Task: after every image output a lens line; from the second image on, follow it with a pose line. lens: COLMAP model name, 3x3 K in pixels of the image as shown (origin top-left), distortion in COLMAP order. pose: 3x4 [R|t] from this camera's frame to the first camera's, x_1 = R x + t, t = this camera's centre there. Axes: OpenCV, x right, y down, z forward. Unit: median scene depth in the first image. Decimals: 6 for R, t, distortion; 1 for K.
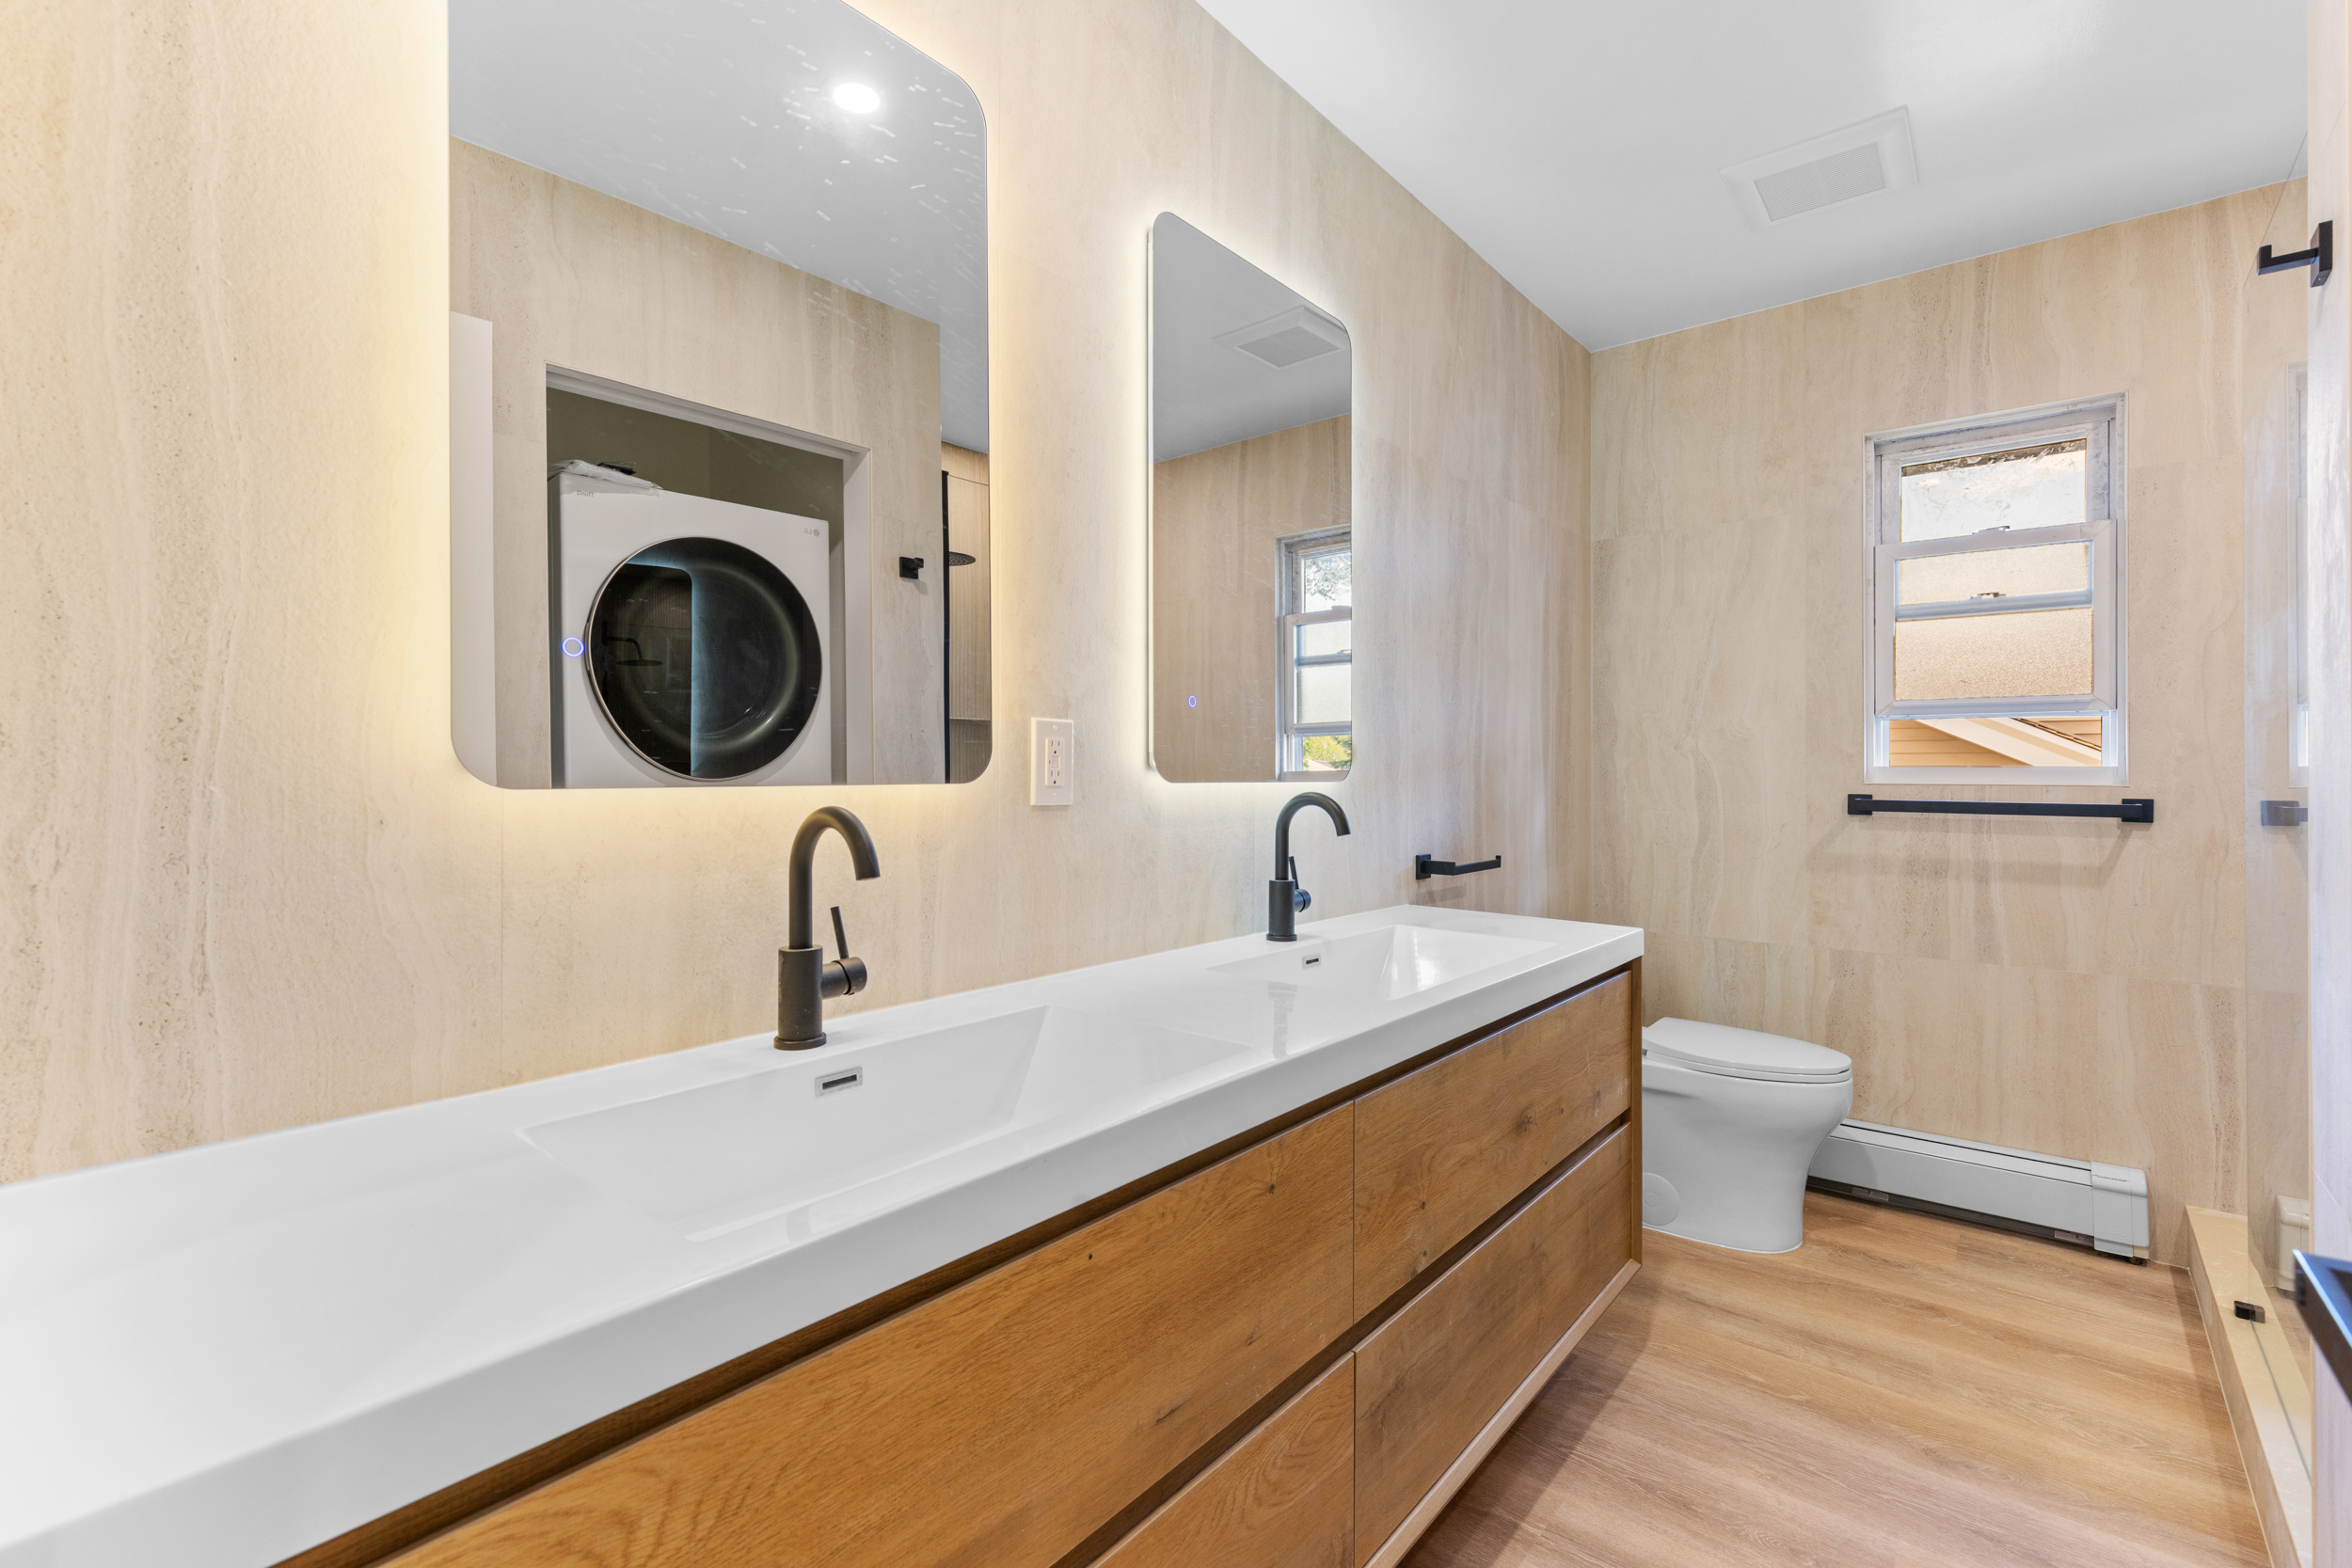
lens RADIAL K [[1057.3, 0, 1182.0], [0, 1057.3, 775.8], [0, 0, 1]] dist [0.008050, -0.000035]
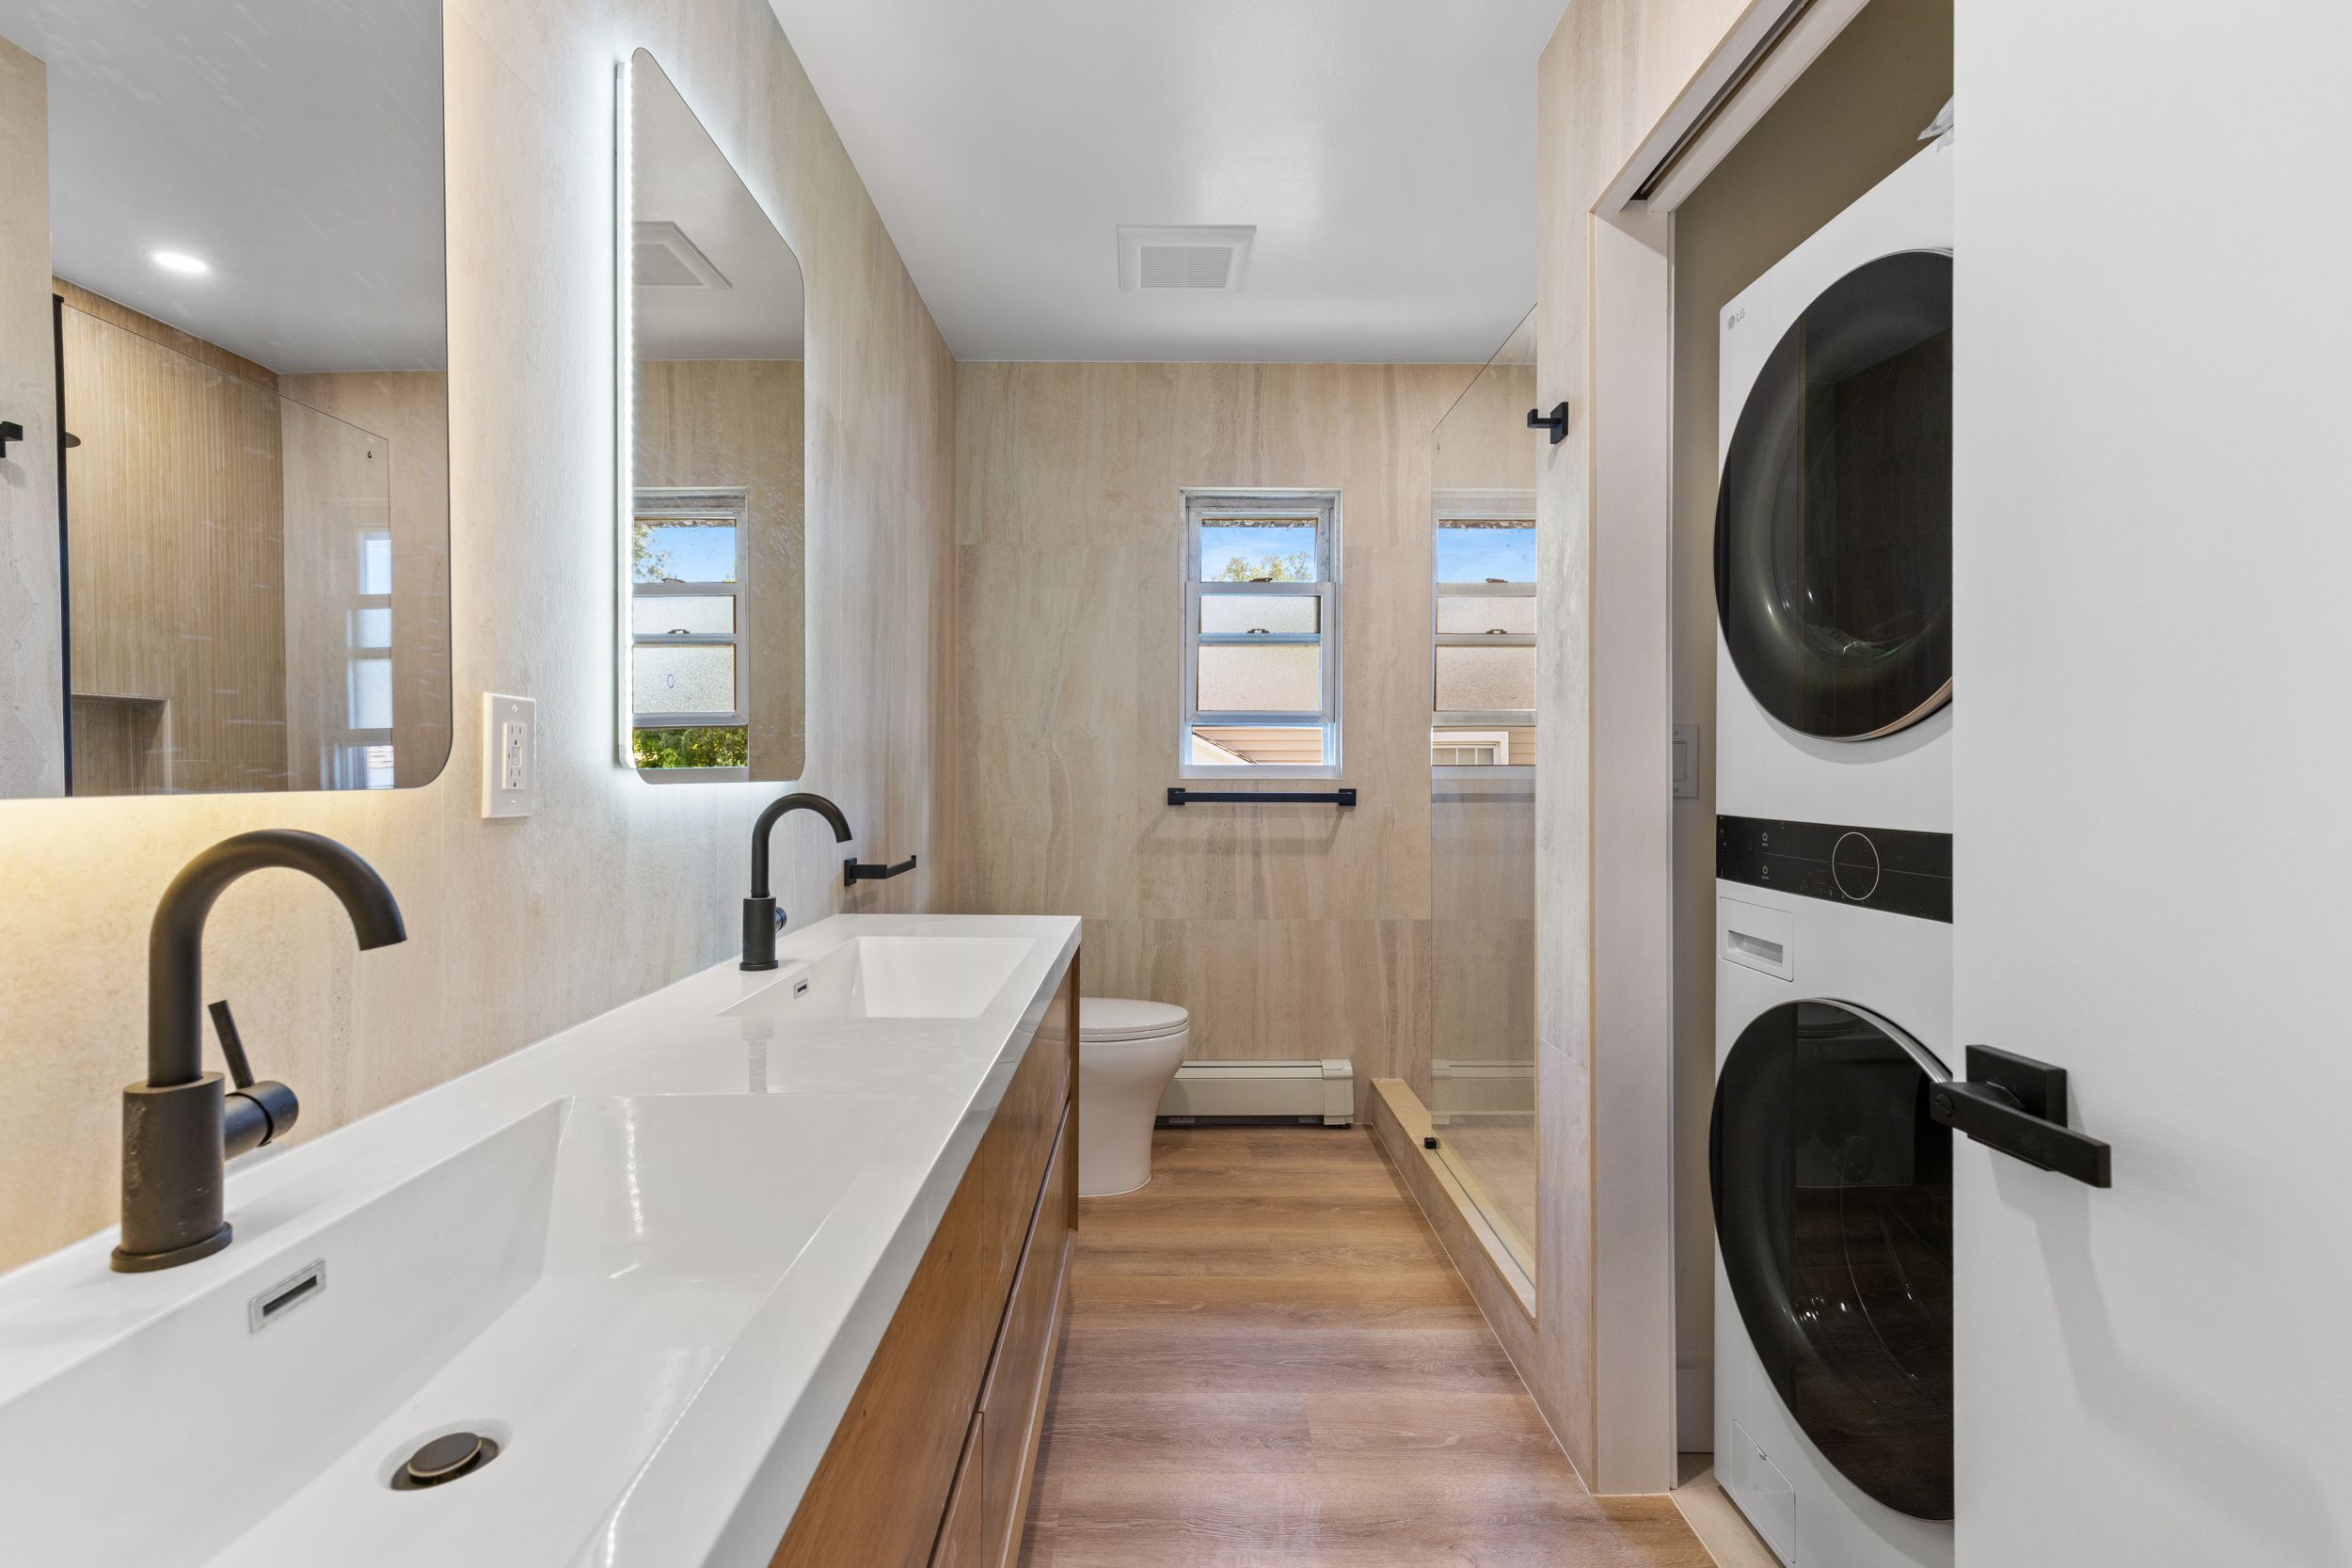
lens RADIAL K [[1057.3, 0, 1175.9], [0, 1057.3, 774.4], [0, 0, 1]] dist [0.008050, -0.000035]
pose [[0.766833, -0.004383, 0.641832, -0.145017], [0.003845, 0.999990, 0.002234, -0.000523], [-0.641835, 0.000755, 0.766842, 0.101020]]
